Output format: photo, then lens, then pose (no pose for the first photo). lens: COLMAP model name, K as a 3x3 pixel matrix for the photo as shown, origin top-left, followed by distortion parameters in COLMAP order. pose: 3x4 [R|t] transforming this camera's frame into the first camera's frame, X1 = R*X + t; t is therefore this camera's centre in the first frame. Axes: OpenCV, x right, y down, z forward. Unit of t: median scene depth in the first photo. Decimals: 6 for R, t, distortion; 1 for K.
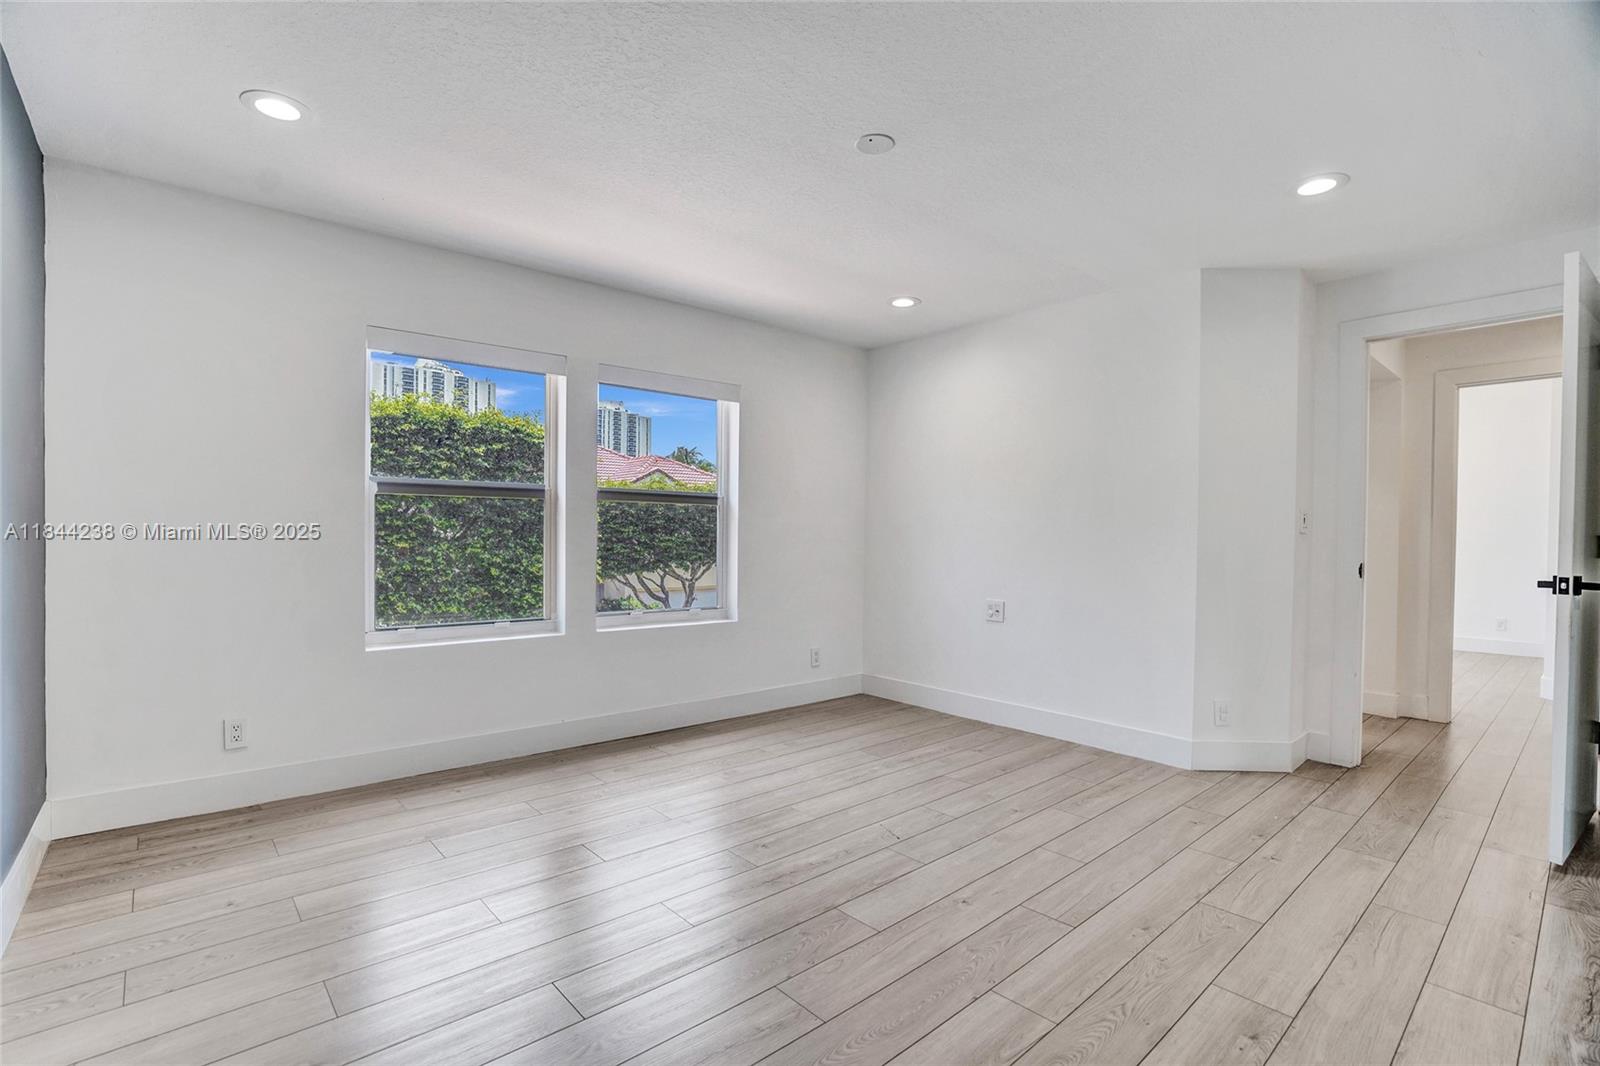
lens RADIAL K [[744.3, 0, 796.6], [0, 744.3, 545.5], [0, 0, 1]] dist [-0.060795, 0.022826]
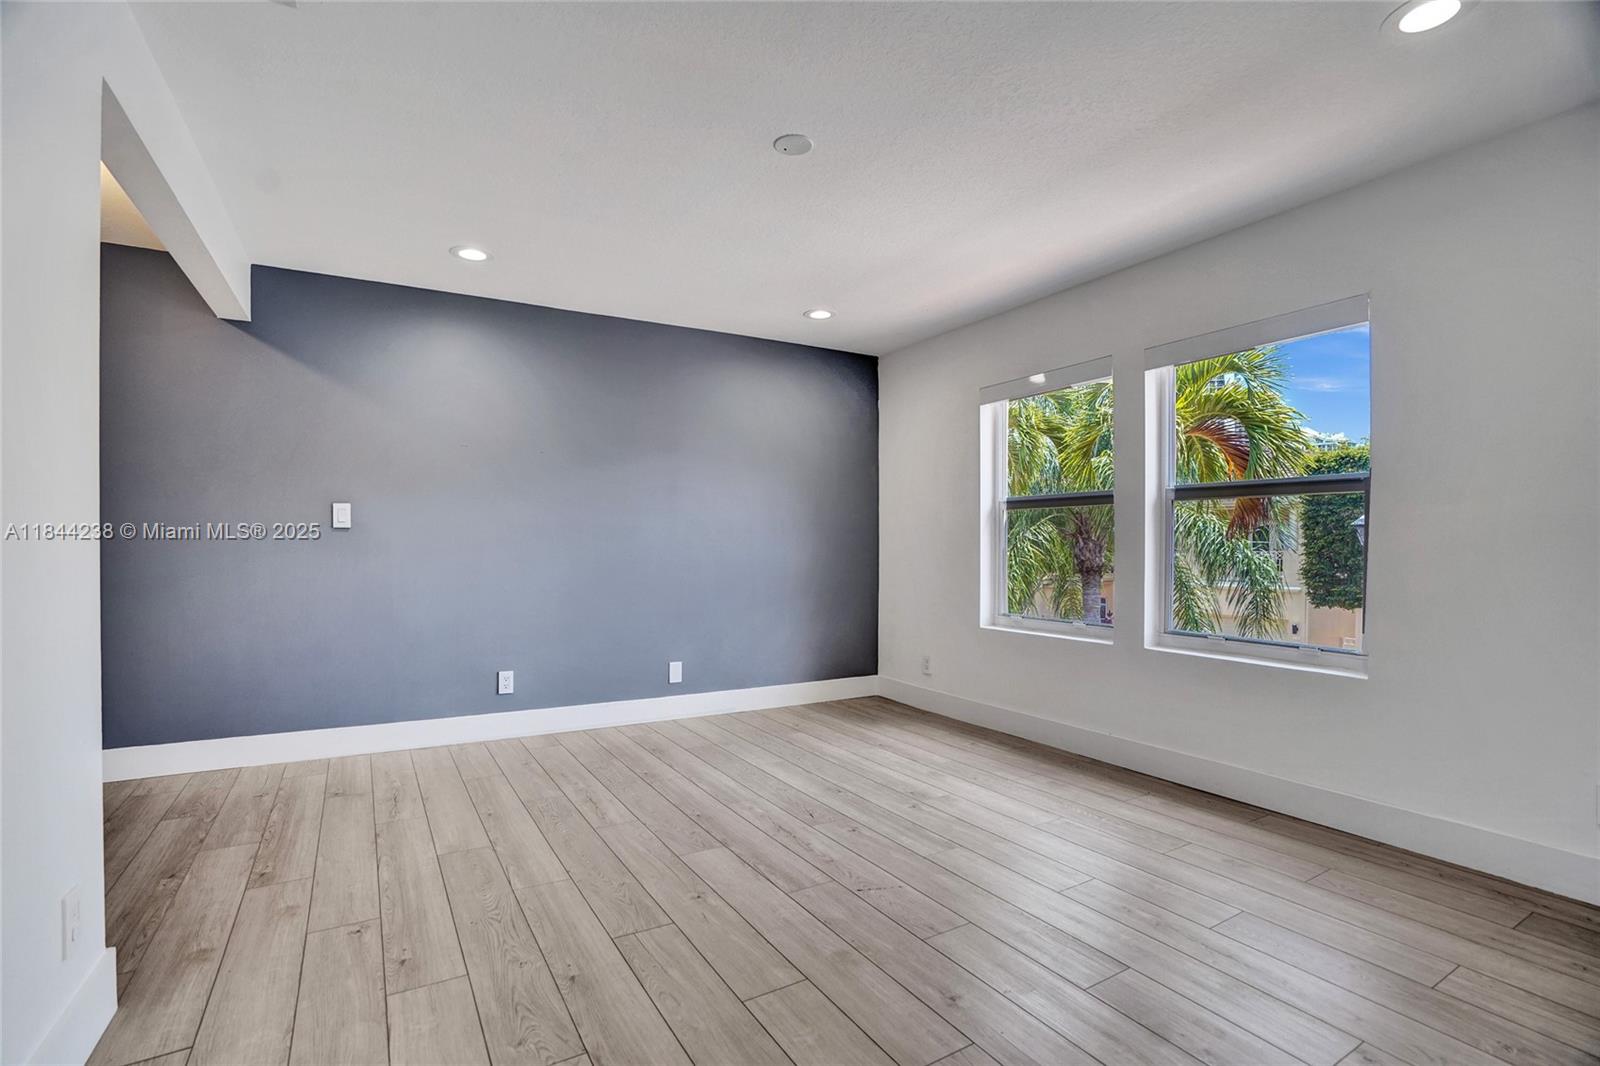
lens RADIAL K [[744.3, 0, 796.6], [0, 744.3, 545.5], [0, 0, 1]] dist [-0.060795, 0.022826]
pose [[-0.191181, -0.011417, -0.981488, 0.840708], [-0.019555, 0.999778, -0.007821, 0.008414], [0.981360, 0.017698, -0.191362, 0.926454]]
